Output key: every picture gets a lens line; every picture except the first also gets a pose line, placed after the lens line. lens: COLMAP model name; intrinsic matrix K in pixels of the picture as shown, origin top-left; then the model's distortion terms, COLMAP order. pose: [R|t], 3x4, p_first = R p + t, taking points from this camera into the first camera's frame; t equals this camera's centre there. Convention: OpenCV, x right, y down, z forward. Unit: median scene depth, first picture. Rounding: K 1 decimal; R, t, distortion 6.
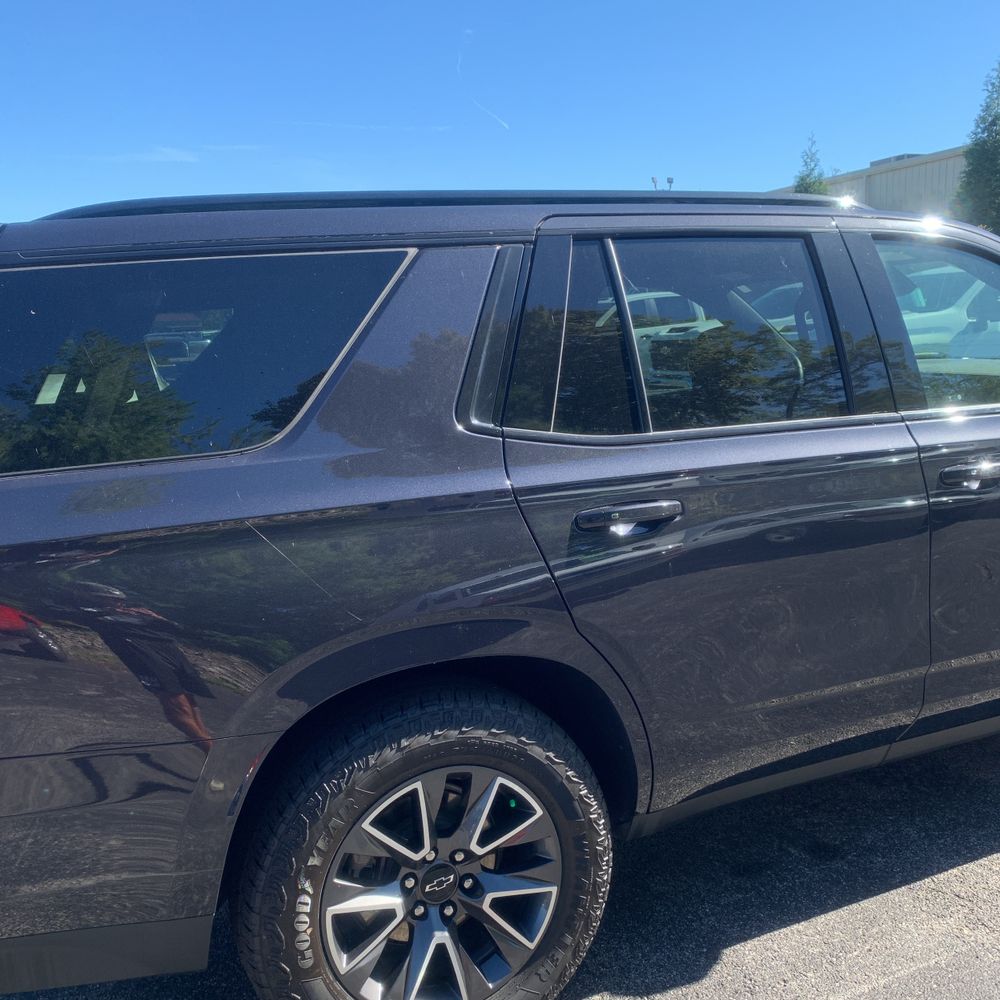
lens RADIAL K [[1026.4, 0, 501.6], [0, 1026.4, 501.4], [0, 0, 1]] dist [0.012977, 0.000000]
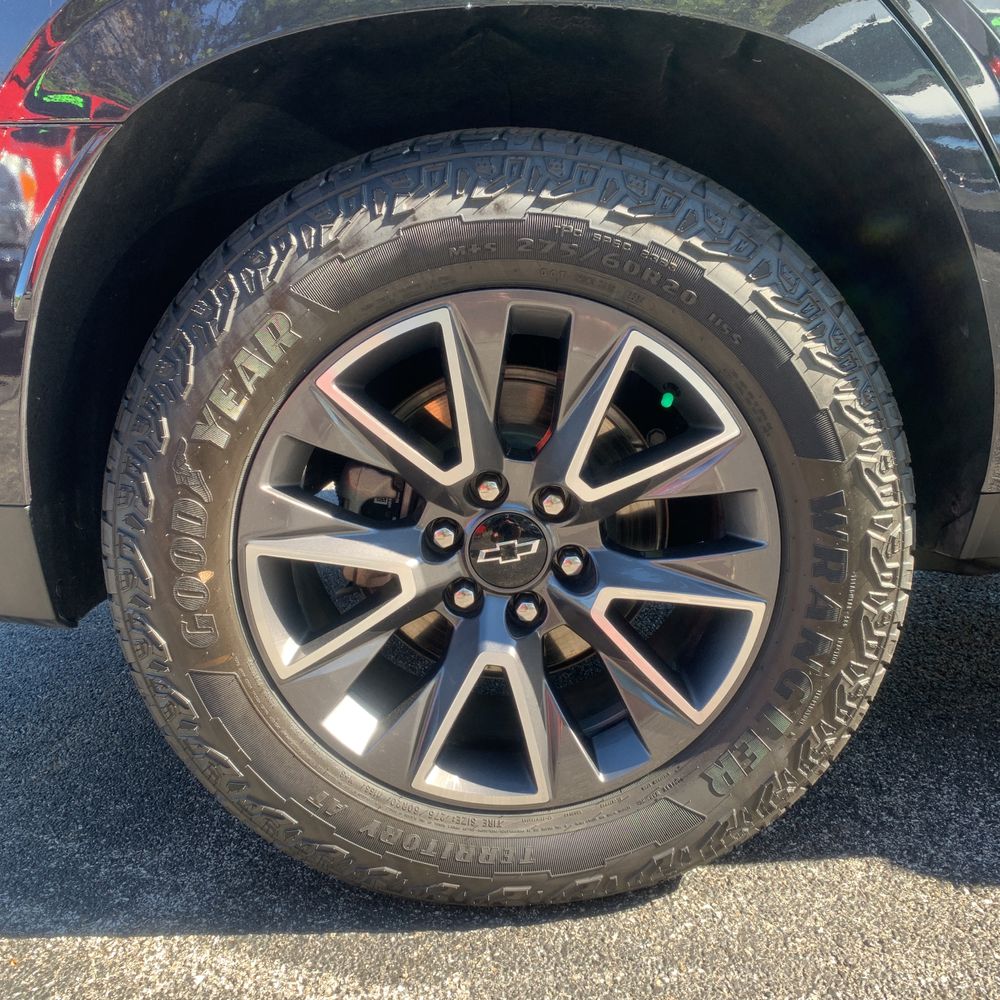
lens RADIAL K [[1026.4, 0, 491.0], [0, 1026.4, 480.9], [0, 0, 1]] dist [0.012977, 0.000000]
pose [[0.909566, 0.094975, -0.404561, 0.124194], [-0.049050, 0.991264, 0.122432, 0.276443], [0.412654, -0.091516, 0.906279, 0.554738]]
